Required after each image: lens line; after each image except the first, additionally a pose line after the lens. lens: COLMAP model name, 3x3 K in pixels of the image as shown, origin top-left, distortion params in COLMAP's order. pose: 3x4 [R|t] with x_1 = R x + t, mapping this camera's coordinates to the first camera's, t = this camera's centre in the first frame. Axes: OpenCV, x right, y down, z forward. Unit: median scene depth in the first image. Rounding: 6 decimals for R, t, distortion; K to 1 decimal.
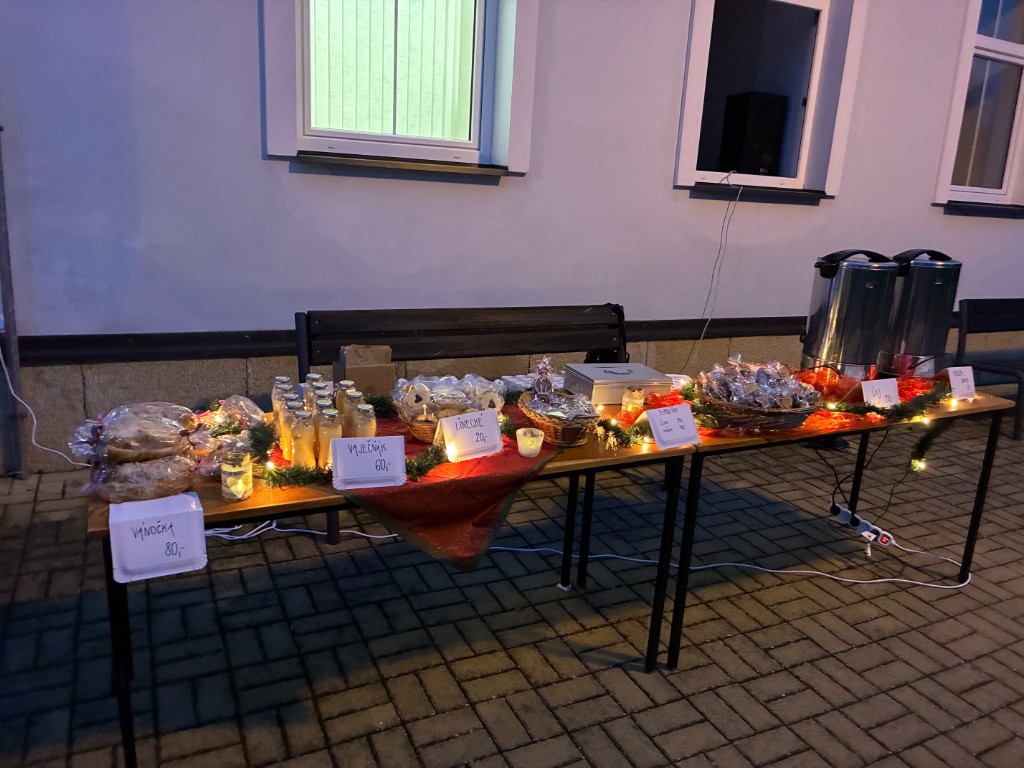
lens RADIAL K [[756.4, 0, 512.0], [0, 756.4, 384.0], [0, 0, 1]] dist [0.007456, 0.002296]
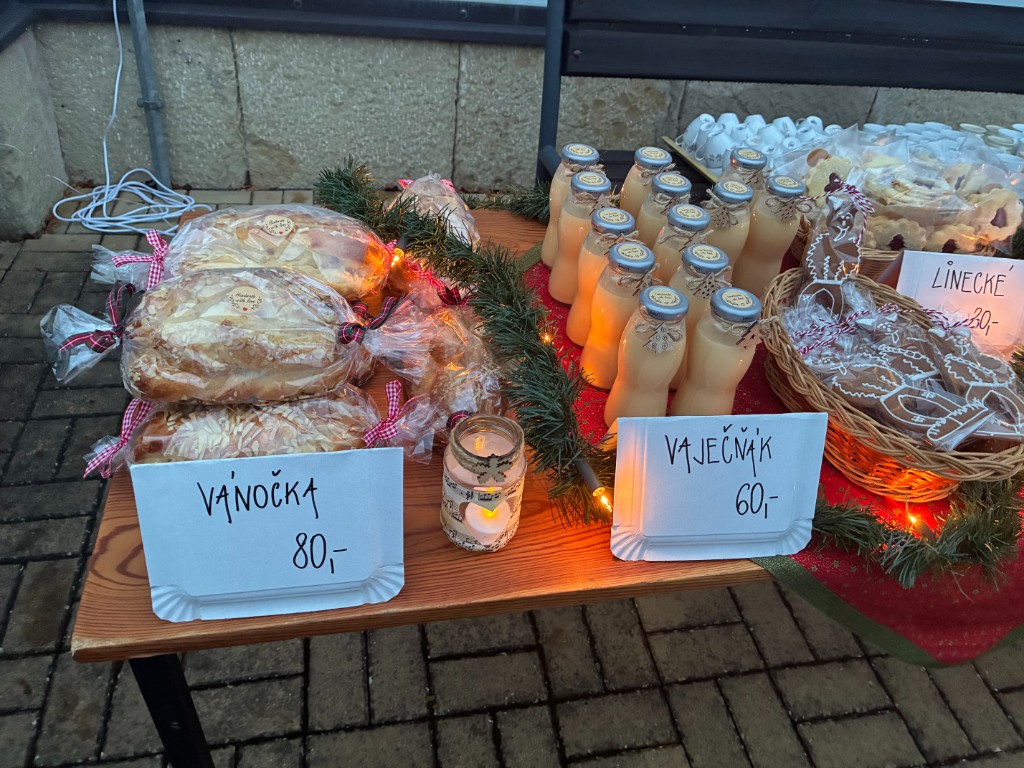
lens RADIAL K [[756.4, 0, 512.0], [0, 756.4, 384.0], [0, 0, 1]] dist [0.007456, 0.002296]
pose [[0.964854, 0.186483, -0.185152, -0.211058], [-0.102969, 0.916517, 0.386516, -0.040307], [0.241774, -0.353866, 0.903506, 0.502183]]
